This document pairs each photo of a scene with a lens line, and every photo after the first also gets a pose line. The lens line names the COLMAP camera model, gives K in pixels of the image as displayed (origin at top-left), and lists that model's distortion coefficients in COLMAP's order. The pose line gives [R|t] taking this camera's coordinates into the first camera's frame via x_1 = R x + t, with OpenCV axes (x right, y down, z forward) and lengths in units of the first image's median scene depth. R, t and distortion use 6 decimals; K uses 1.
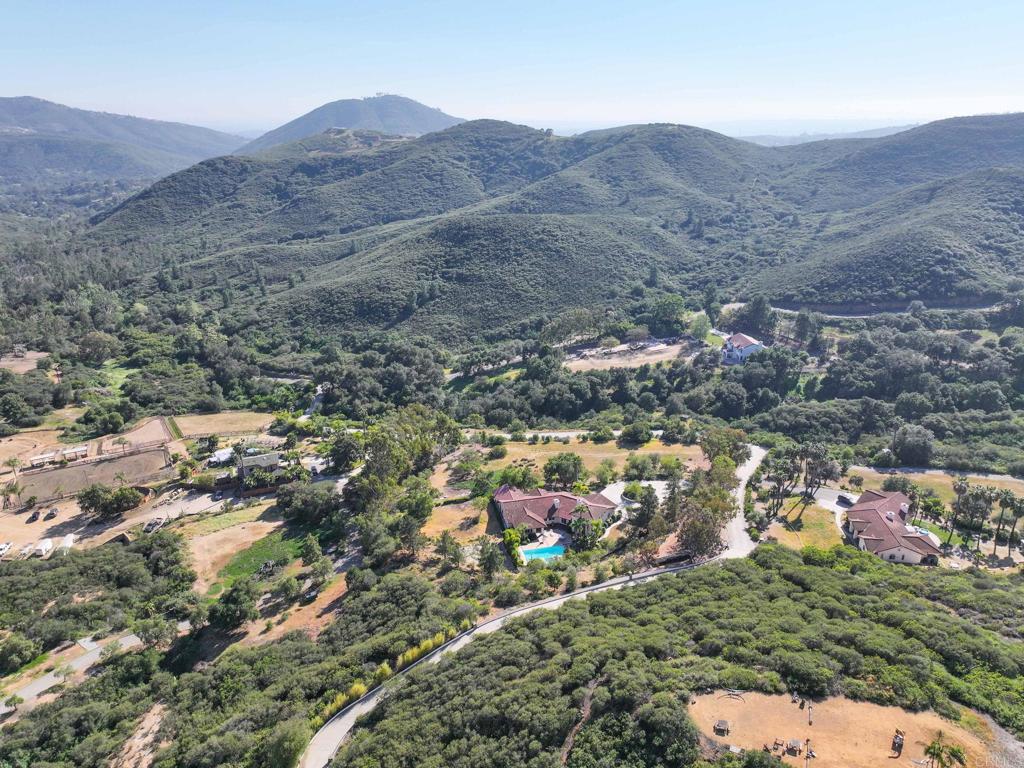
lens RADIAL K [[708.5, 0, 512.3], [0, 708.5, 384.4], [0, 0, 1]] dist [-0.001502, 0.006388]
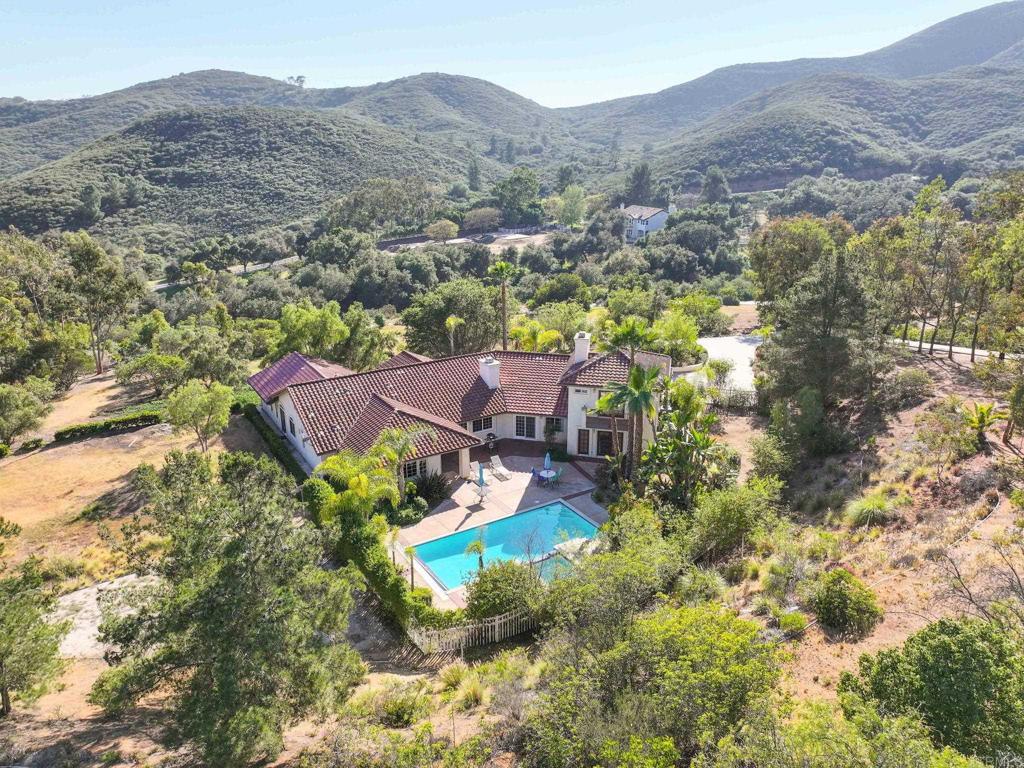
lens RADIAL K [[708.5, 0, 509.0], [0, 708.5, 384.9], [0, 0, 1]] dist [-0.001502, 0.006388]
pose [[0.947178, -0.093664, 0.306725, -0.007577], [0.107874, 0.993722, -0.029669, 0.082100], [-0.302021, 0.061190, 0.951336, 0.329705]]
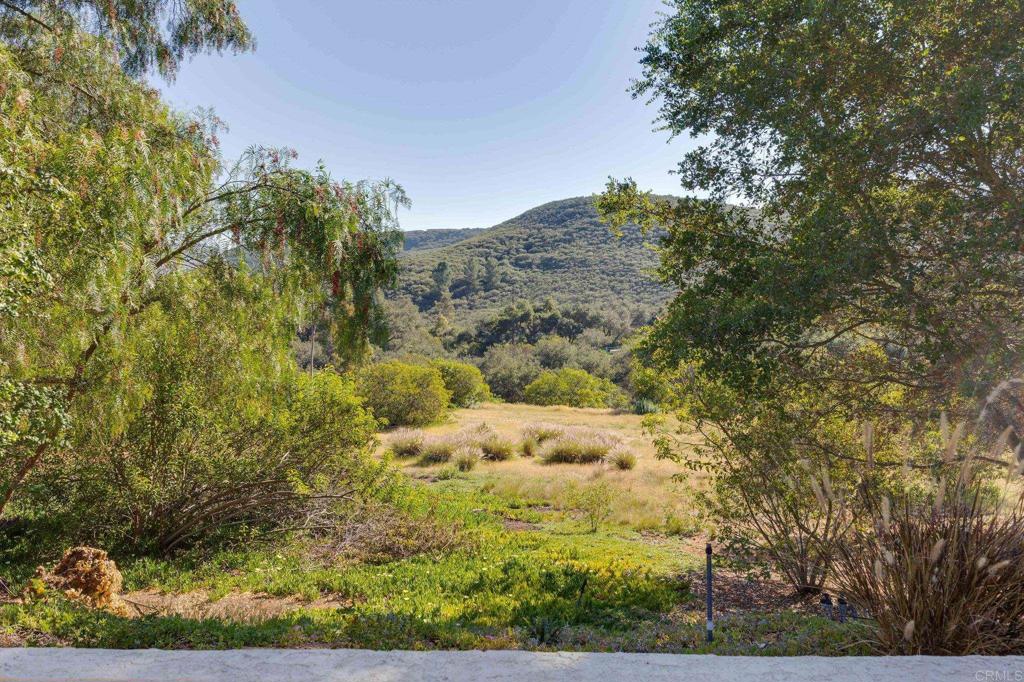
lens RADIAL K [[776.2, 0, 512.0], [0, 776.2, 340.9], [0, 0, 1]] dist [-0.001168, -0.000036]
pose [[0.977519, 0.047954, -0.205324, 0.022615], [-0.107100, 0.951742, -0.287605, 0.072923], [0.181623, 0.303130, 0.935481, 0.478434]]
